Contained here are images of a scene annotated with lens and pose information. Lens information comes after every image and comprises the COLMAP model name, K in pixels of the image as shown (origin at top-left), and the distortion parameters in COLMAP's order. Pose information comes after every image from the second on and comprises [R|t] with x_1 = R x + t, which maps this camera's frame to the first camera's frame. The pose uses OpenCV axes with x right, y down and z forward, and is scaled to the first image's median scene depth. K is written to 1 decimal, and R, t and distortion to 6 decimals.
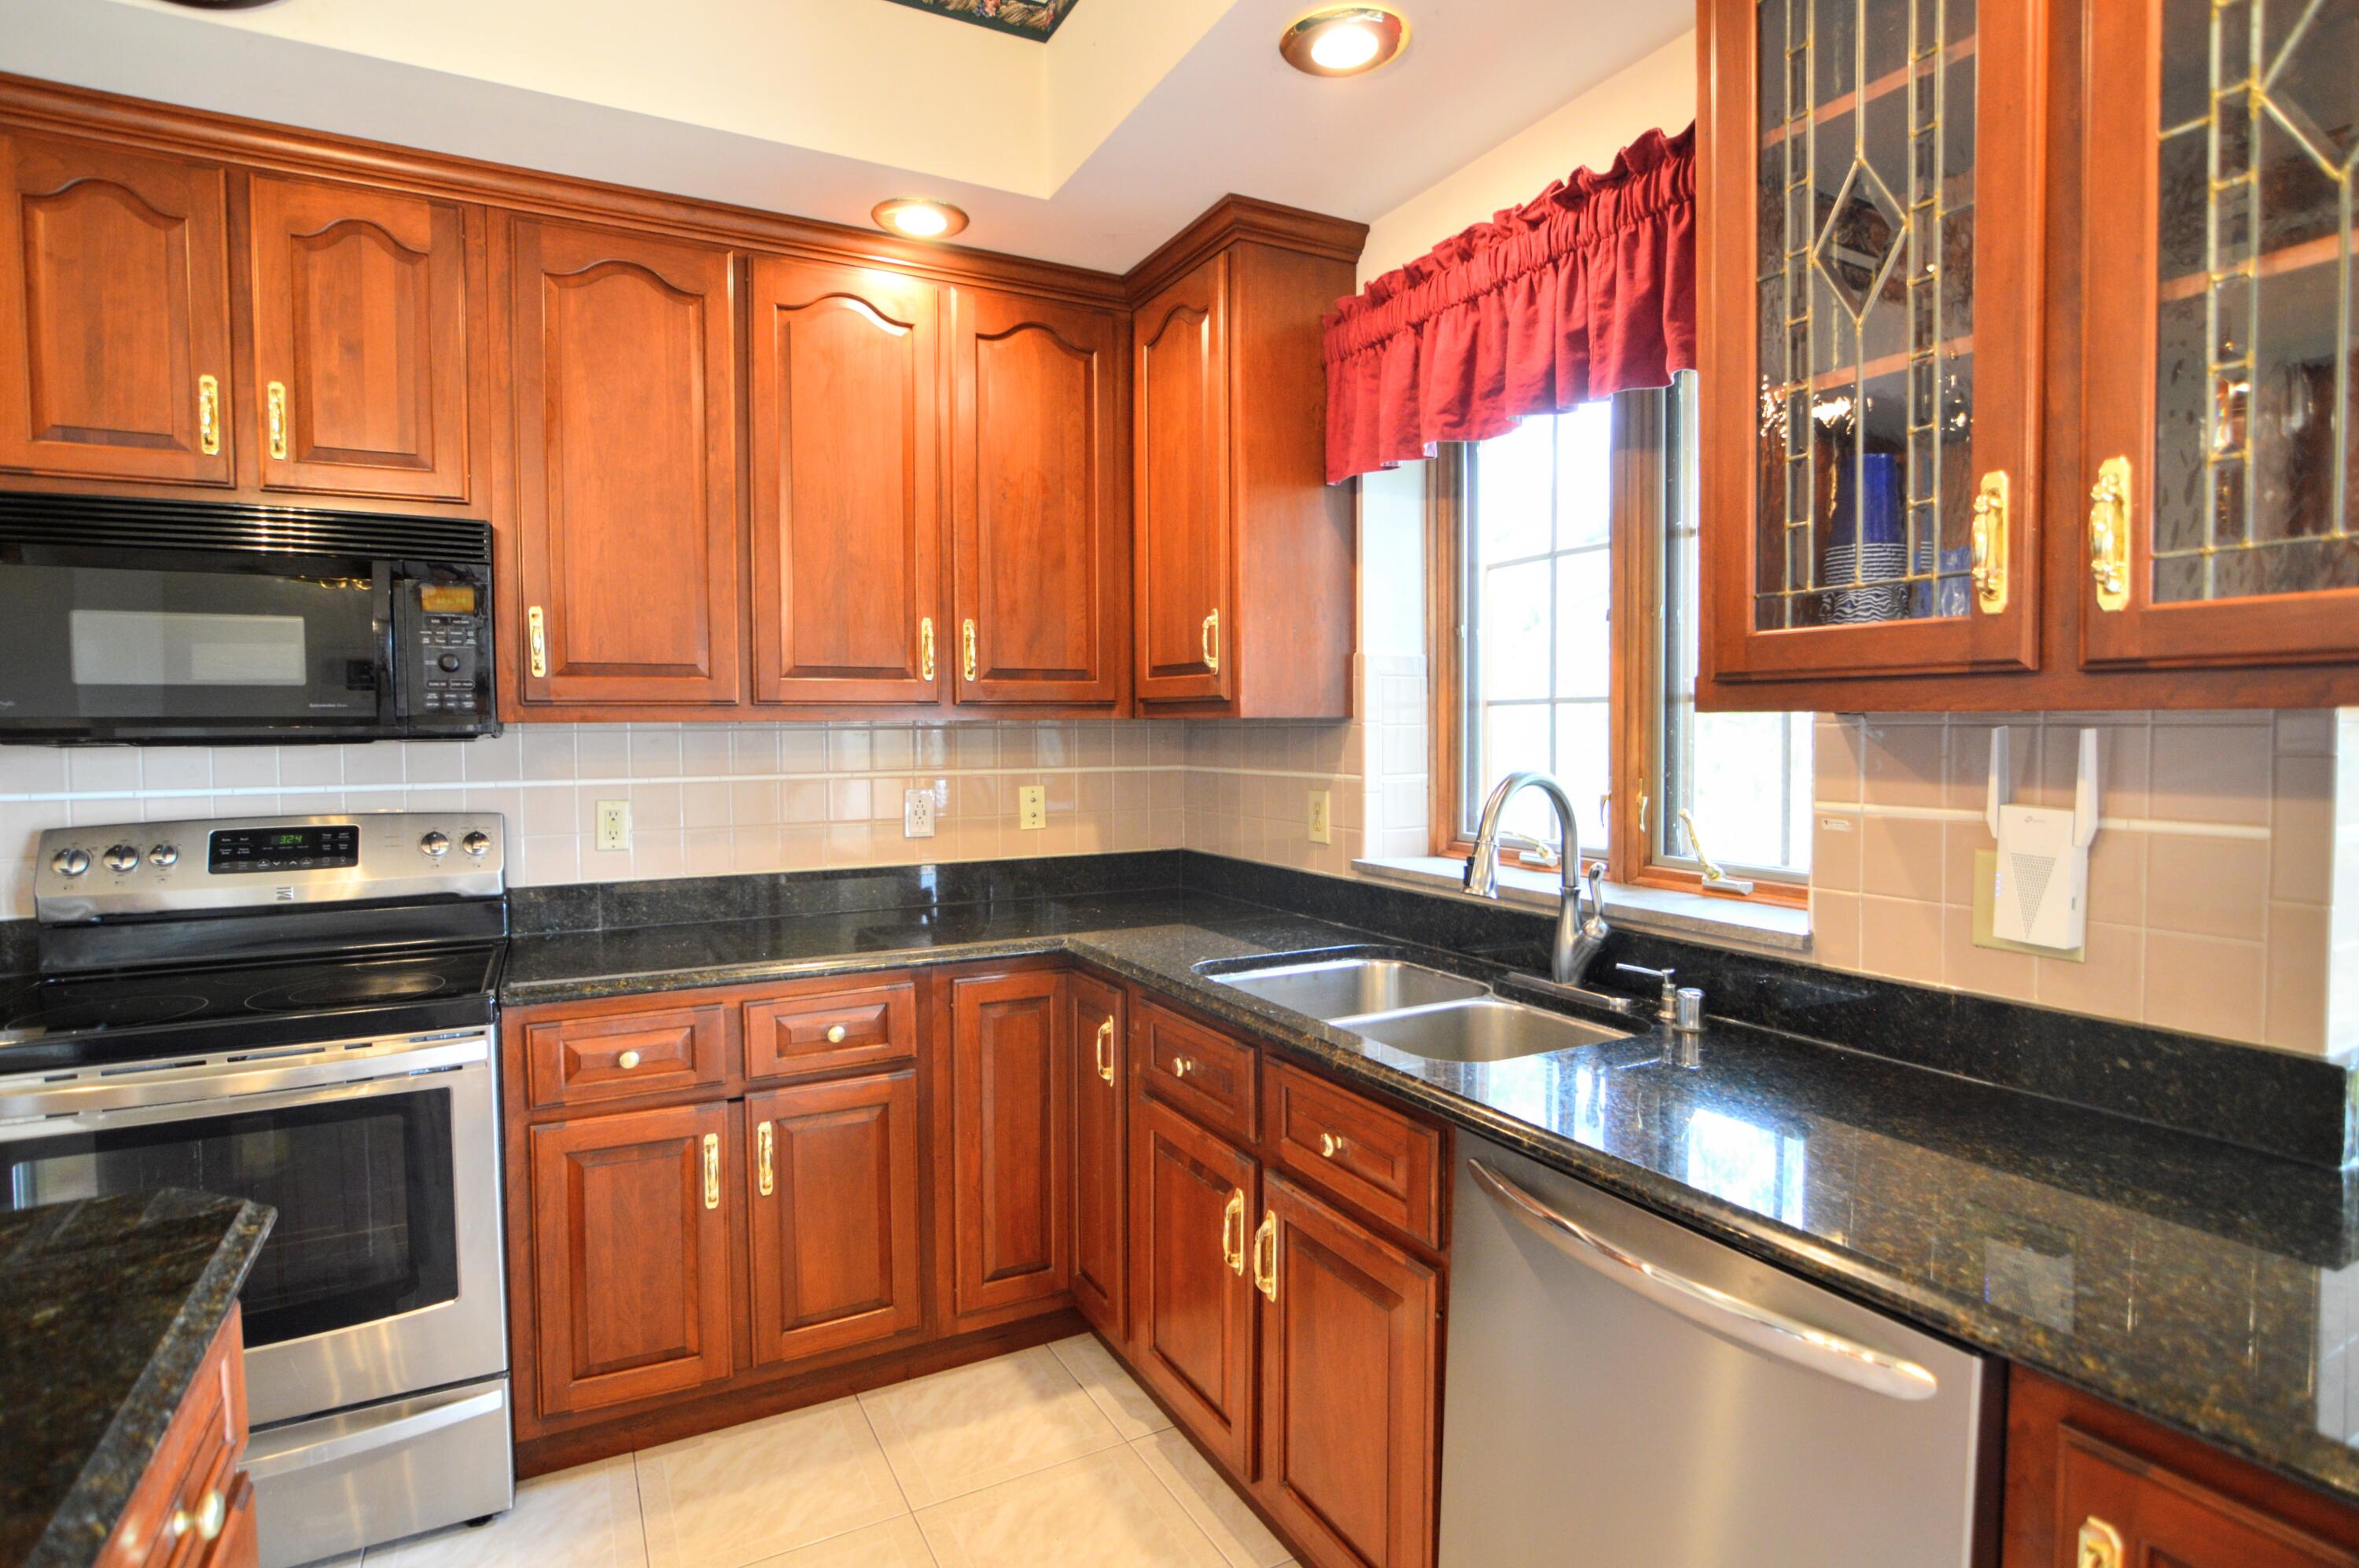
lens RADIAL K [[1182.5, 0, 1167.4], [0, 1182.5, 770.8], [0, 0, 1]] dist [-0.032846, 0.011509]
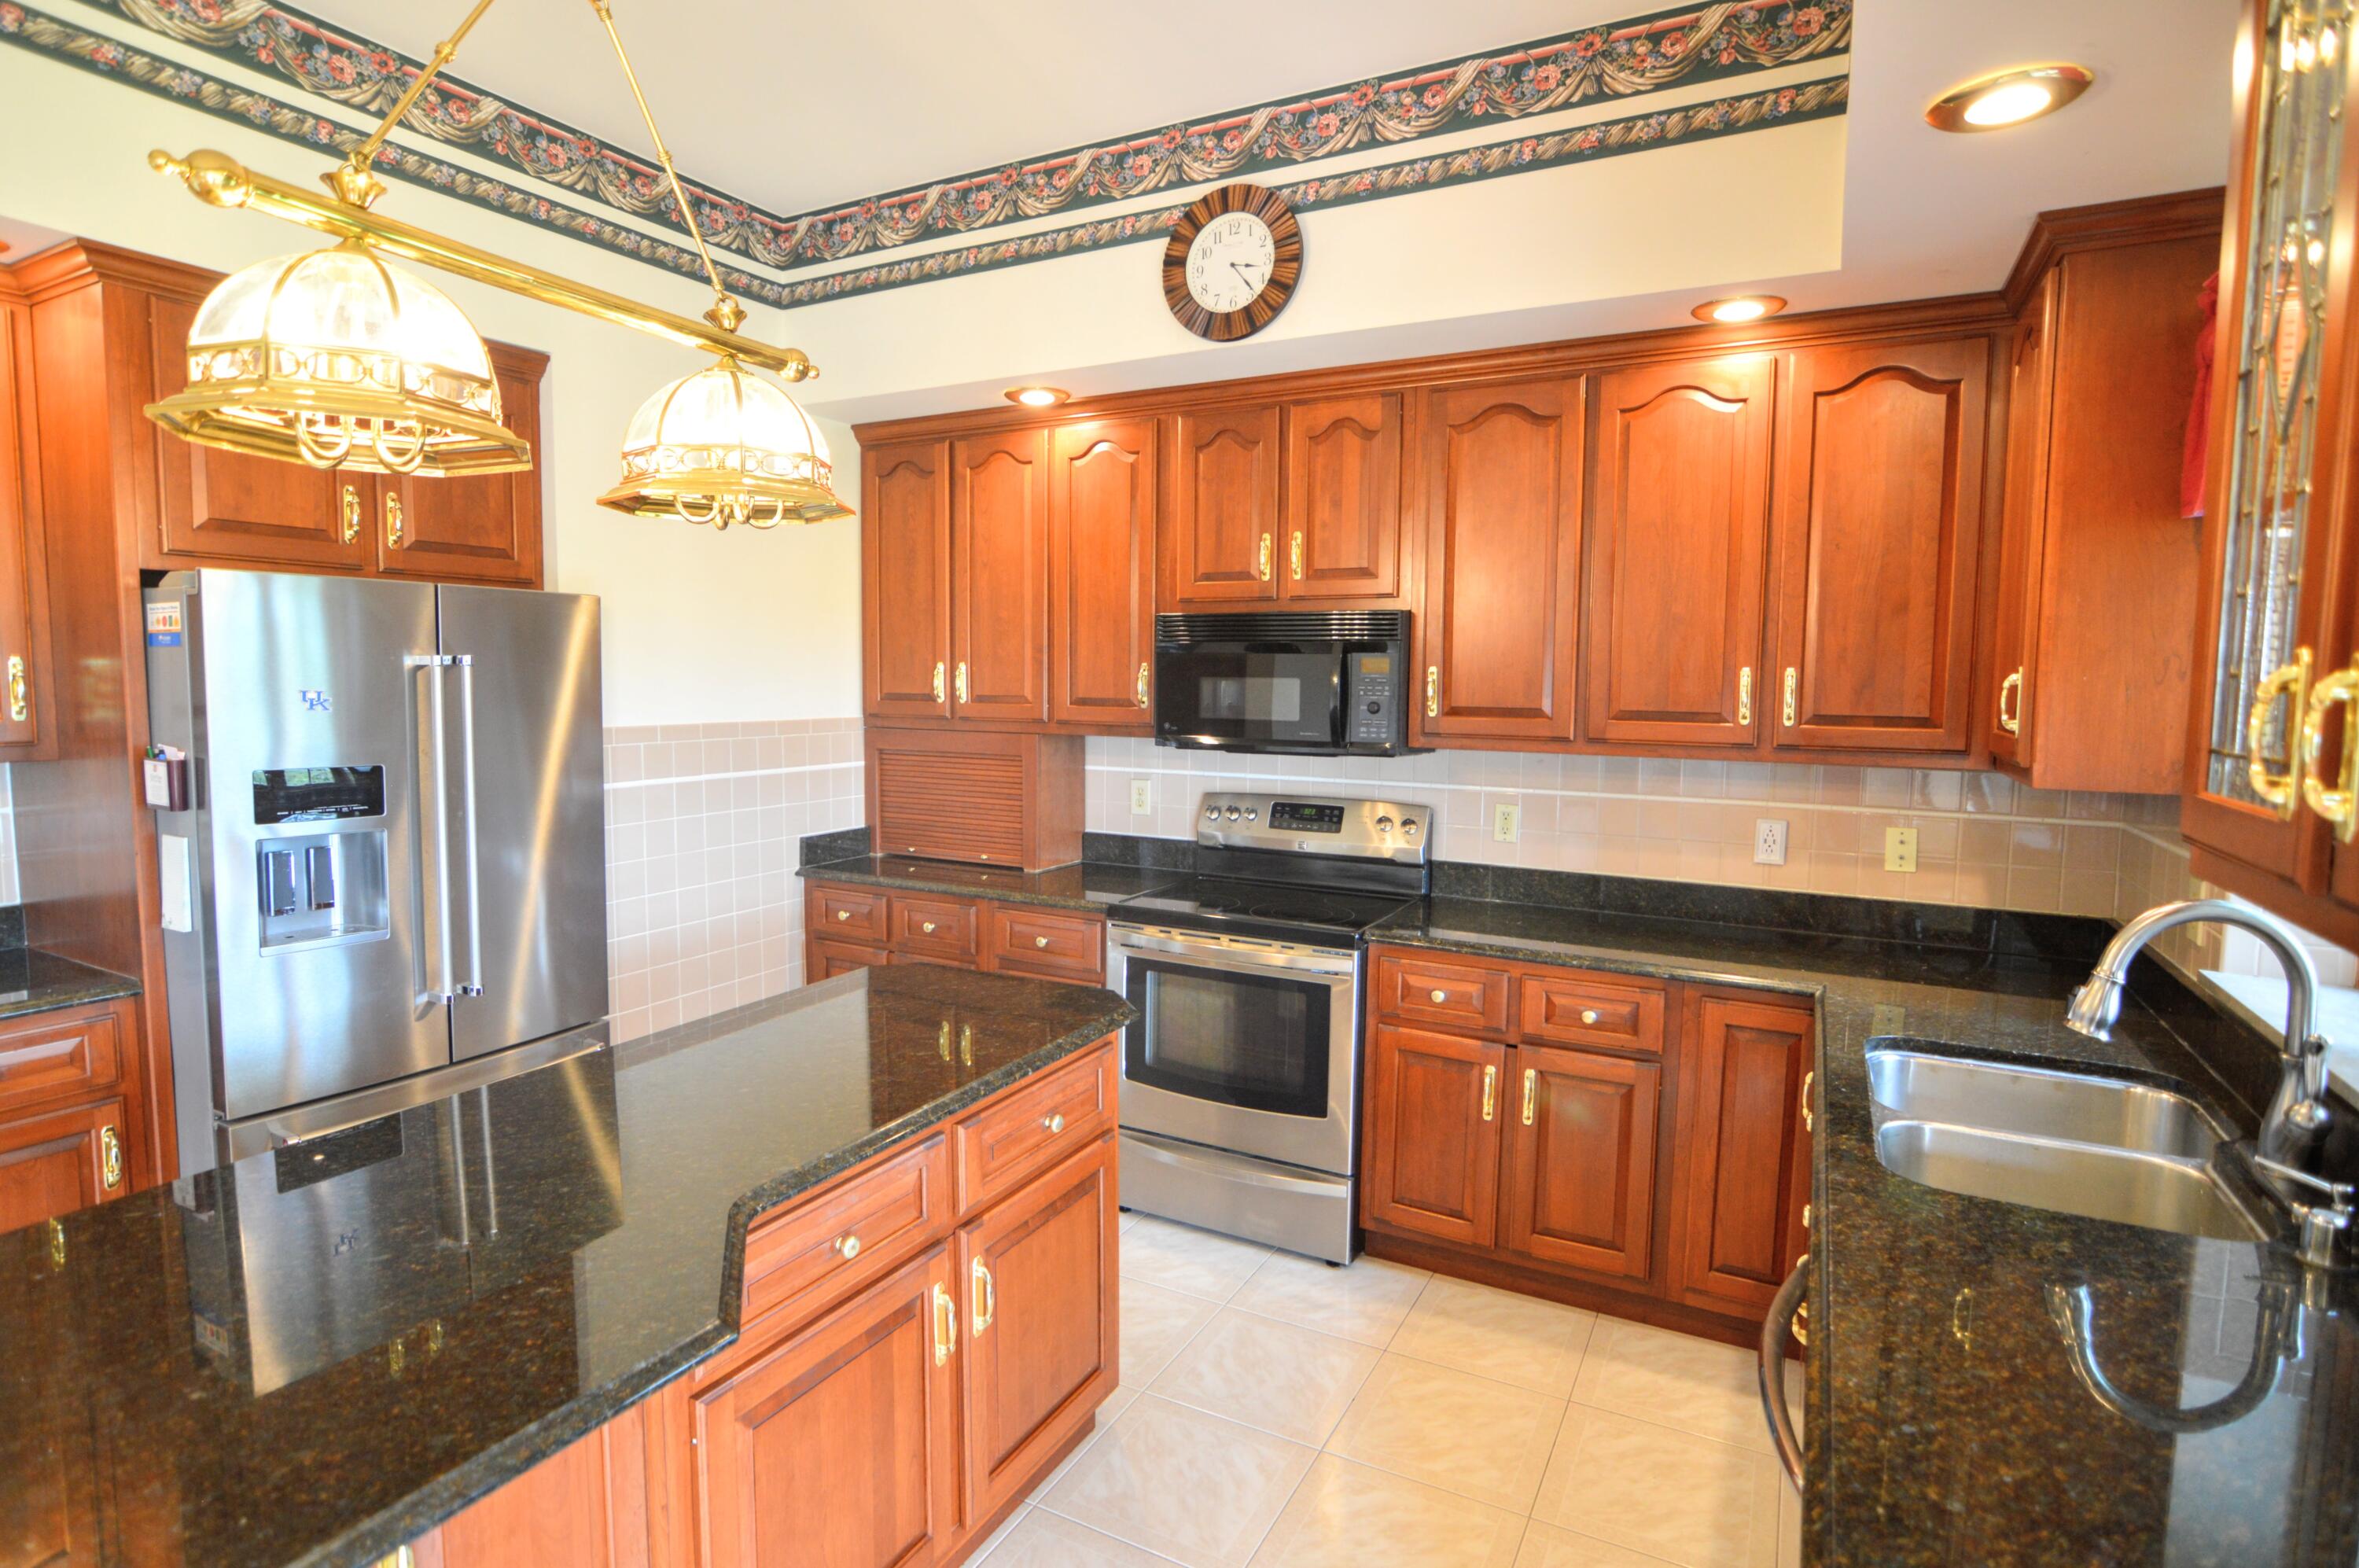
lens RADIAL K [[1182.5, 0, 1167.4], [0, 1182.5, 770.8], [0, 0, 1]] dist [-0.032846, 0.011509]
pose [[0.552293, 0.081347, -0.829671, 0.484056], [-0.047125, 0.996683, 0.066352, -0.096302], [0.832317, 0.002453, 0.554295, -0.054762]]
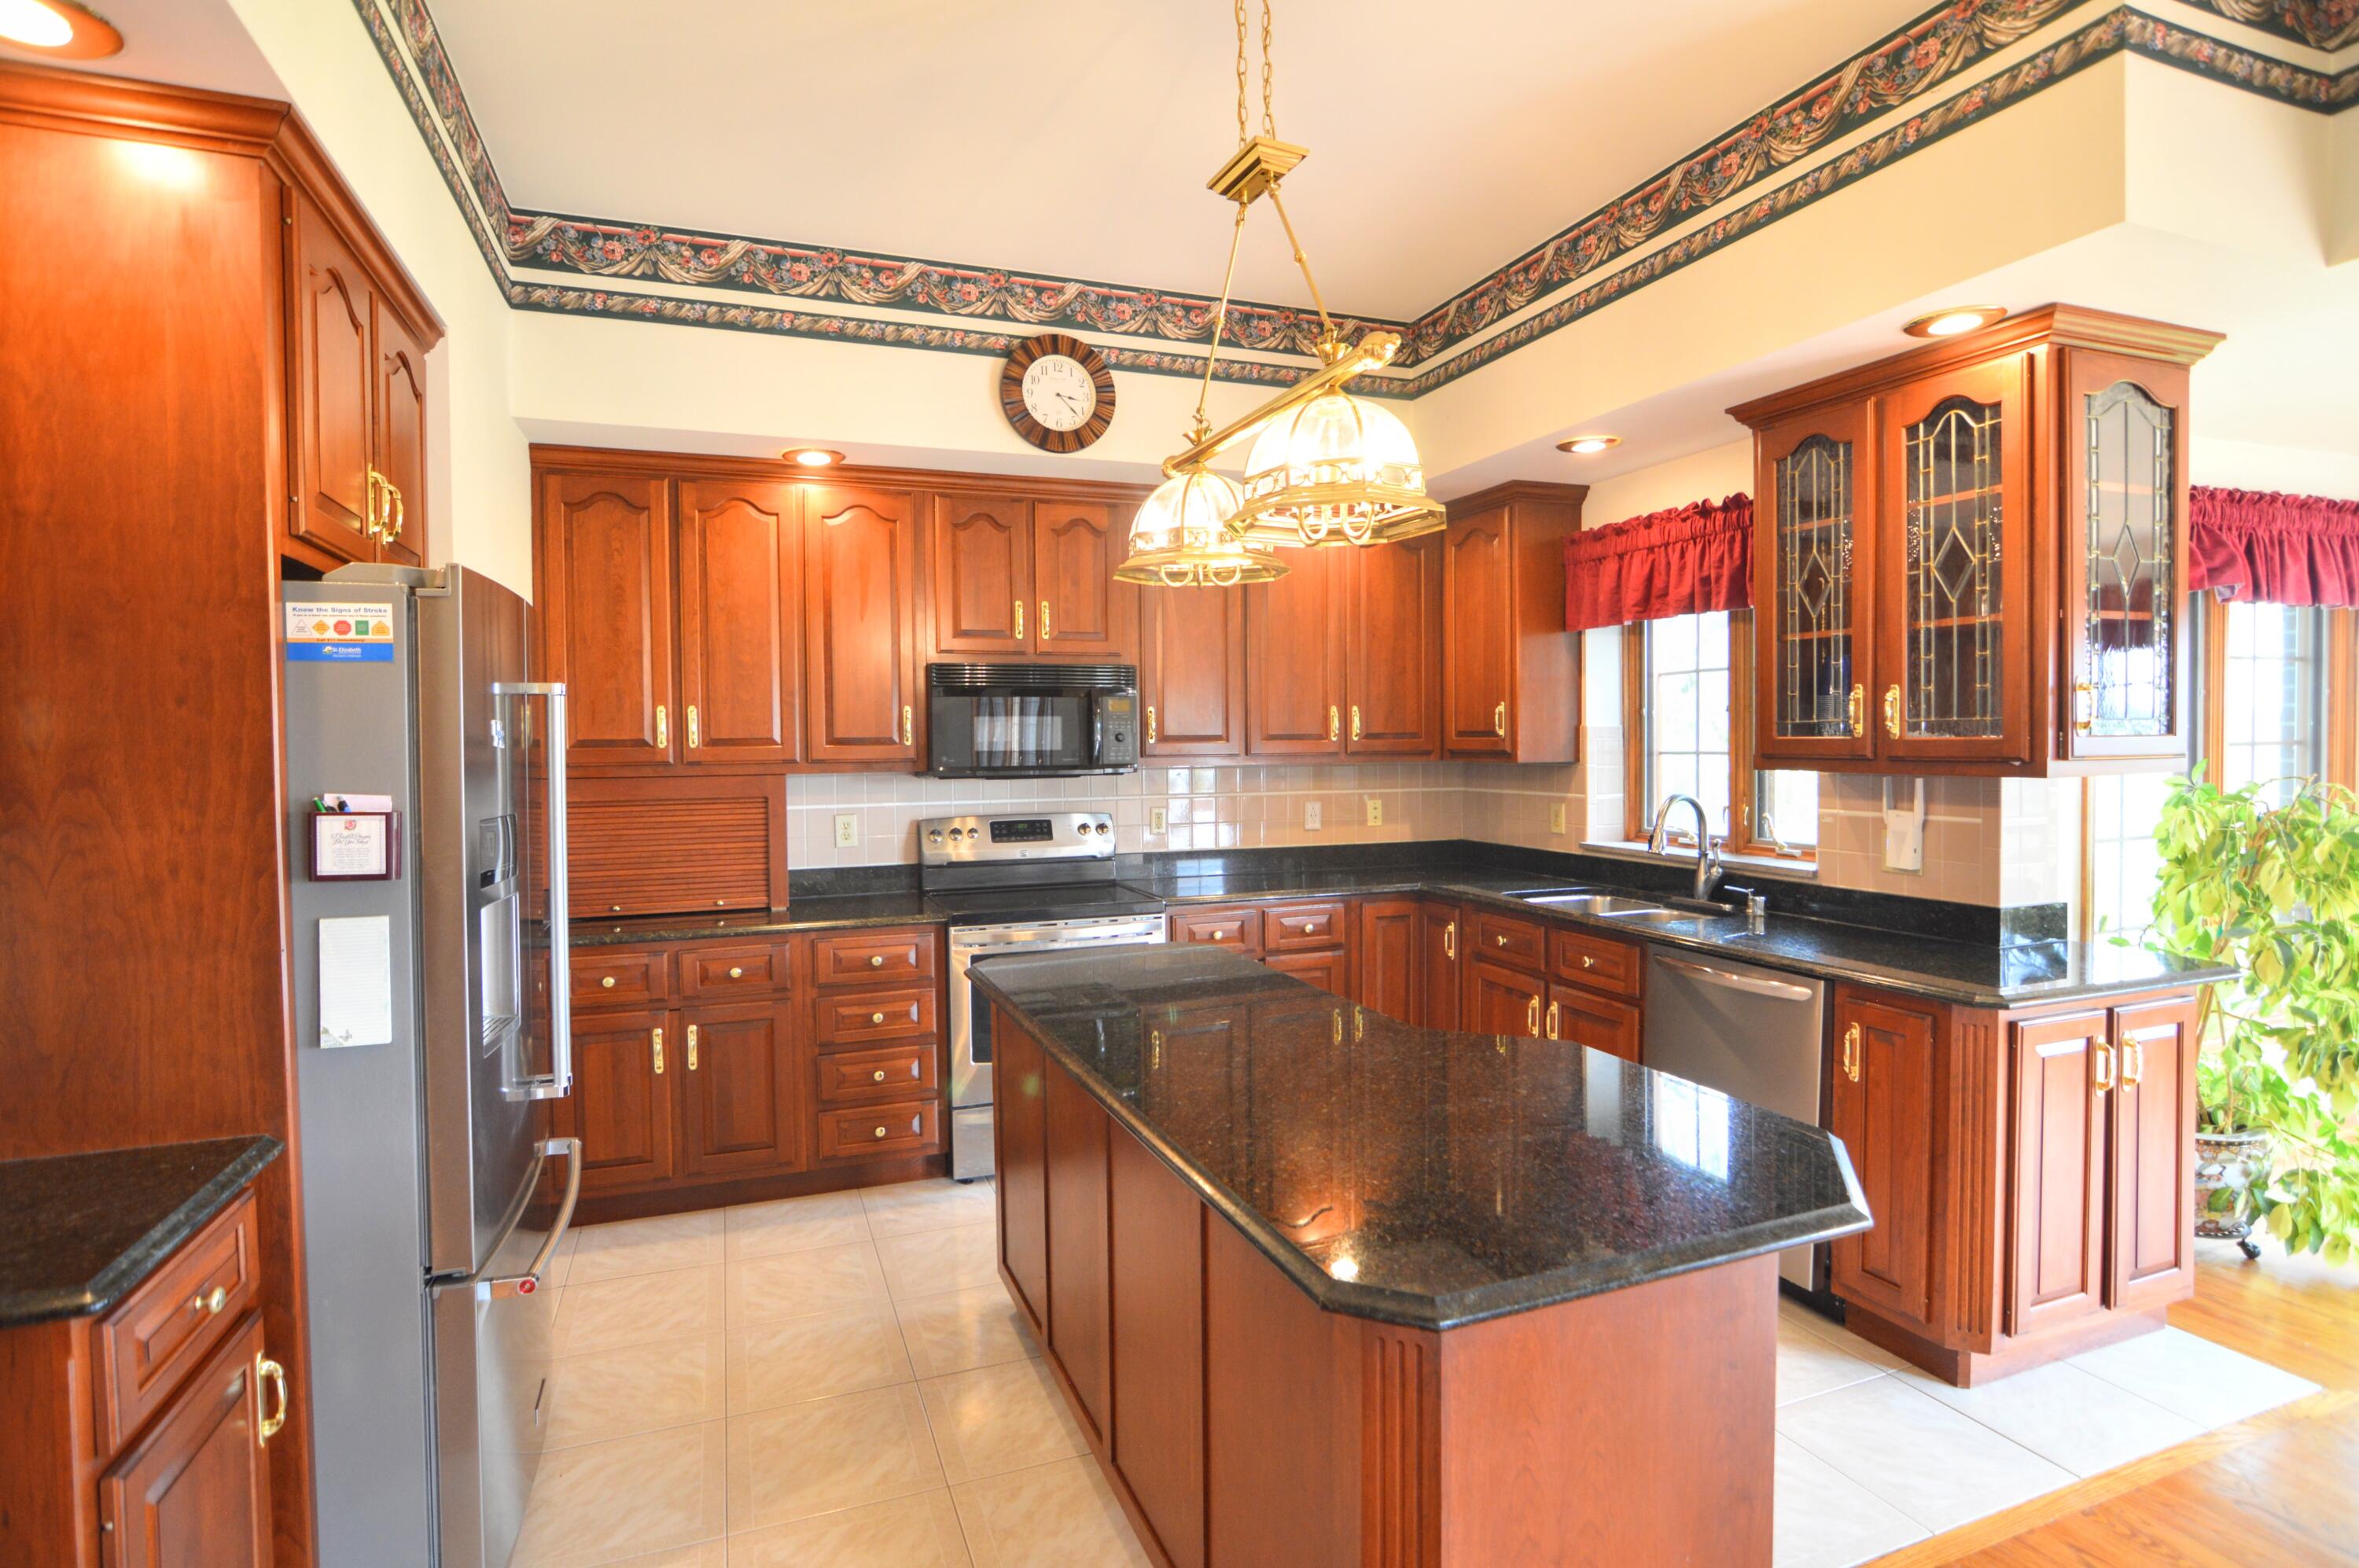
lens RADIAL K [[1182.5, 0, 1167.4], [0, 1182.5, 770.8], [0, 0, 1]] dist [-0.032846, 0.011509]
pose [[0.991873, 0.000723, -0.127228, -0.268231], [-0.002135, 0.999938, -0.010962, -0.012855], [0.127212, 0.011145, 0.991813, -0.959784]]
